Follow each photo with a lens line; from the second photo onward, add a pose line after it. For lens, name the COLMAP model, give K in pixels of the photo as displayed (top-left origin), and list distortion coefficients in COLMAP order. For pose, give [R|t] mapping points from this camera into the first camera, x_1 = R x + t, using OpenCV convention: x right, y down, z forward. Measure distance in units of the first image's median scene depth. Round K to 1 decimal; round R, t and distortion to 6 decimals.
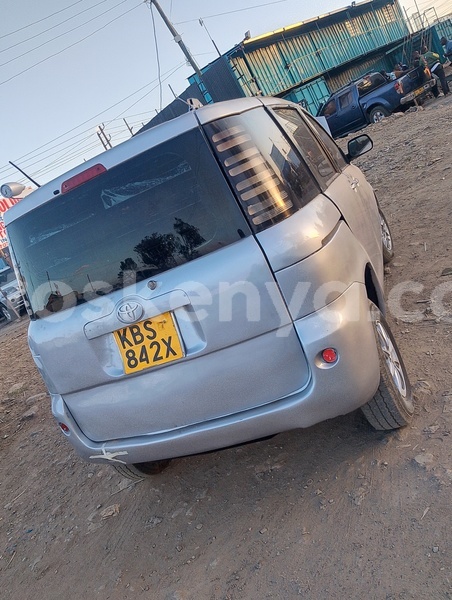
lens RADIAL K [[493.2, 0, 224.1], [0, 493.2, 298.4], [0, 0, 1]] dist [0.092983, -0.185448]
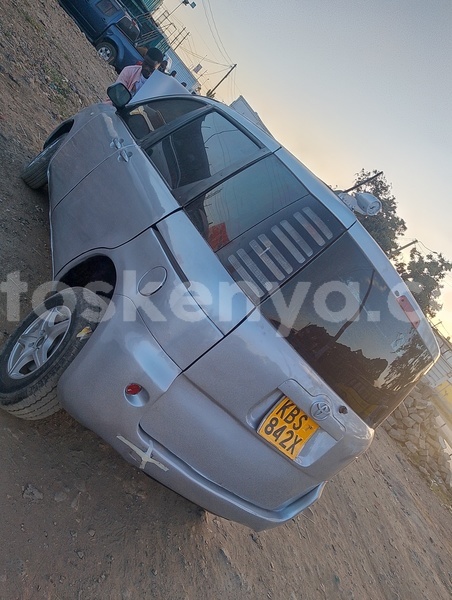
lens RADIAL K [[493.2, 0, 224.1], [0, 493.2, 298.4], [0, 0, 1]] dist [0.092983, -0.185448]
pose [[0.093104, 0.582435, 0.807528, -1.156549], [-0.746982, 0.577099, -0.330113, 0.376358], [-0.658293, -0.572474, 0.488799, 0.729443]]
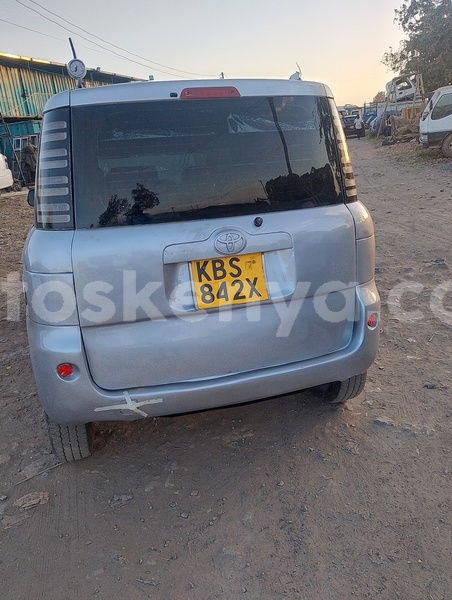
lens RADIAL K [[493.2, 0, 224.1], [0, 493.2, 298.4], [0, 0, 1]] dist [0.092983, -0.185448]
pose [[0.778449, 0.204027, 0.593625, -0.721198], [-0.131683, 0.977738, -0.163363, 0.281461], [-0.613740, 0.048999, 0.787986, 0.246245]]
